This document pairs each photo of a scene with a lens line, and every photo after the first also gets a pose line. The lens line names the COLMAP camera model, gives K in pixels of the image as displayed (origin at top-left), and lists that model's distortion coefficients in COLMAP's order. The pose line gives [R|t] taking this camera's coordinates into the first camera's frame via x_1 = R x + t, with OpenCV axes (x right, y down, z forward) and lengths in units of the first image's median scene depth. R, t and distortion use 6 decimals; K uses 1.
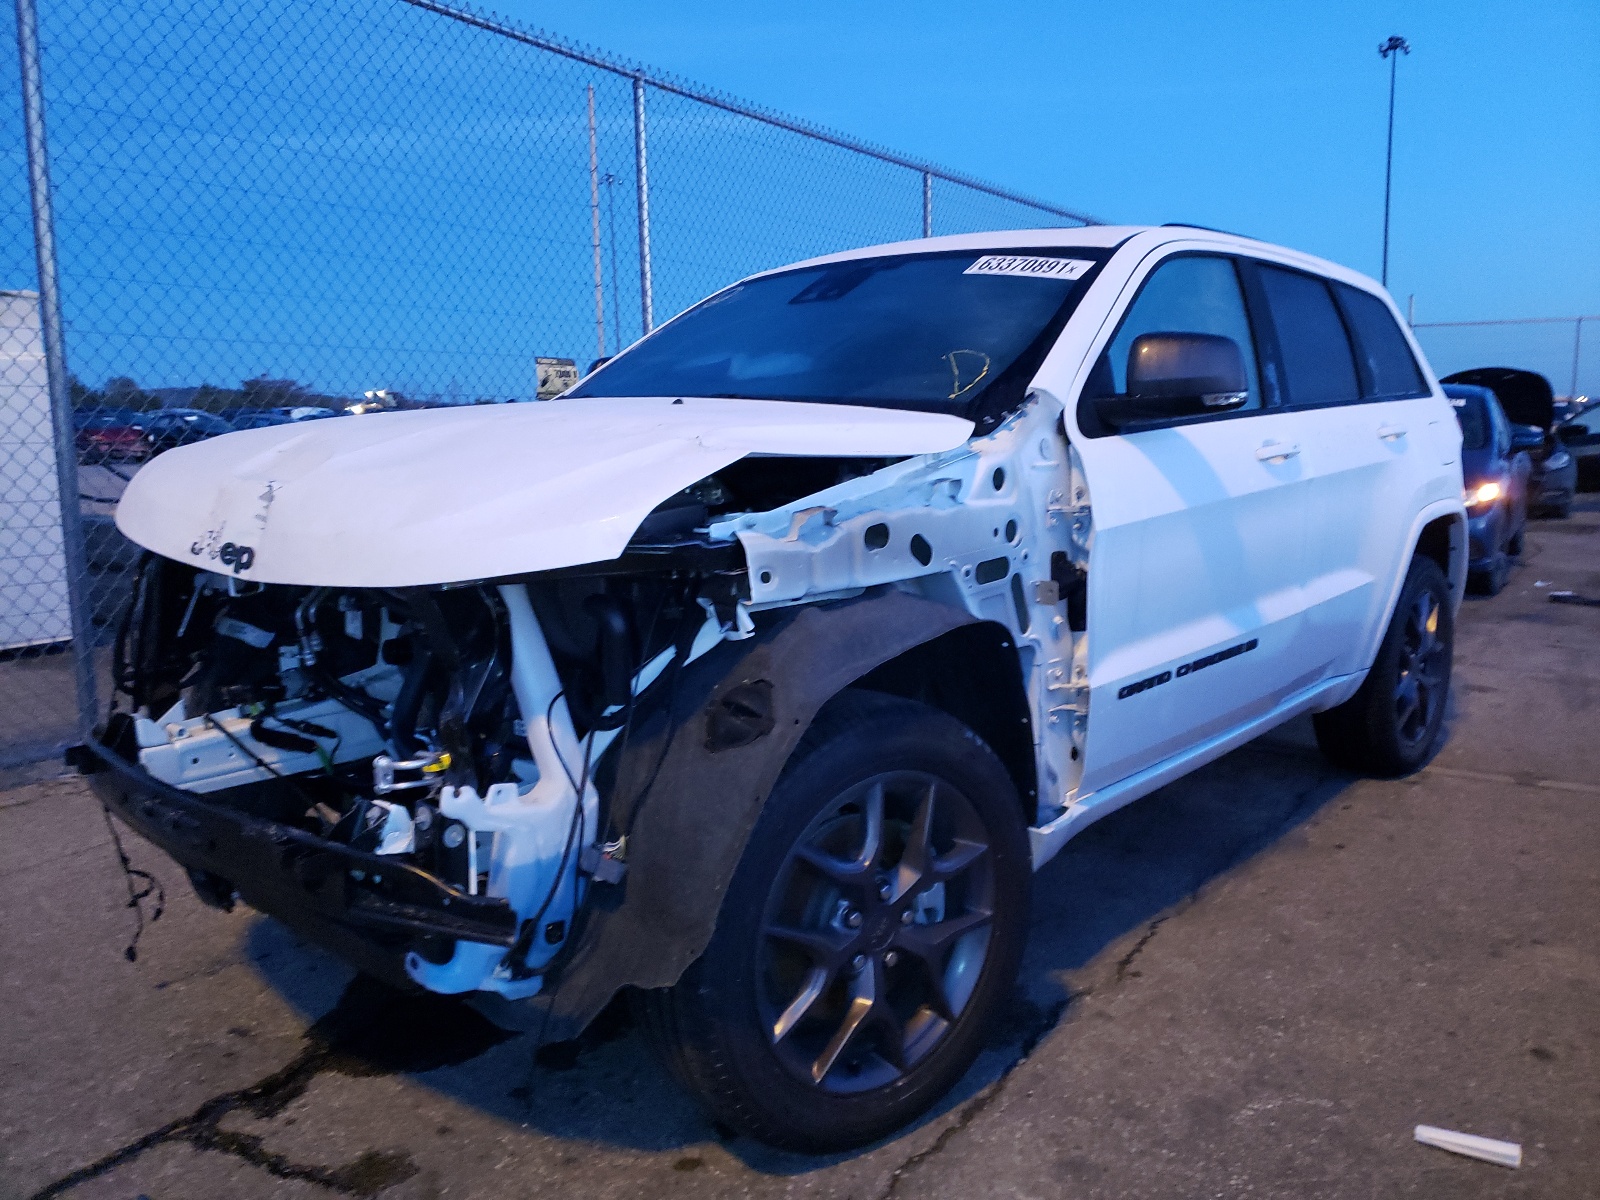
lens RADIAL K [[1212.2, 0, 800.0], [0, 1212.2, 600.0], [0, 0, 1]] dist [-0.000270, 0.030093]
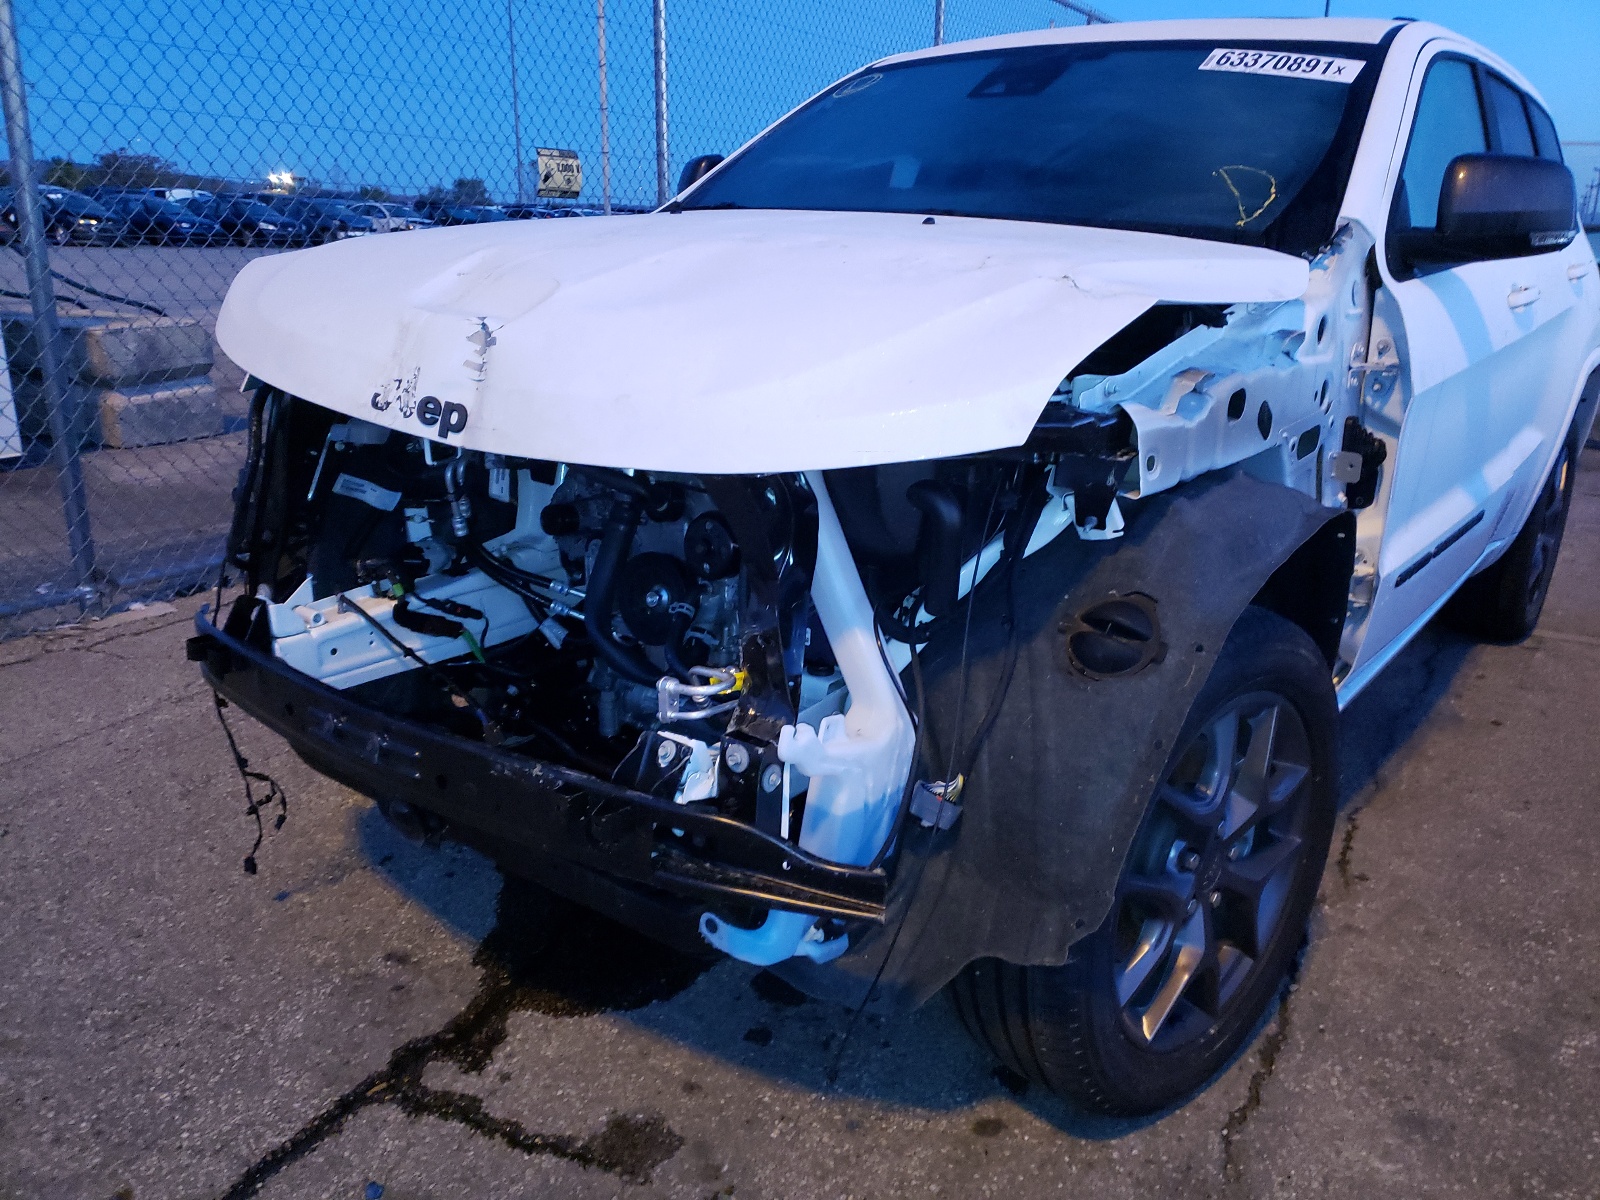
lens RADIAL K [[1220.4, 0, 800.0], [0, 1220.4, 600.0], [0, 0, 1]] dist [0.003600, 0.011361]
pose [[0.997153, 0.010341, 0.074689, -0.269545], [-0.021561, 0.988295, 0.151022, -0.038810], [-0.072253, -0.152203, 0.985705, 0.177046]]
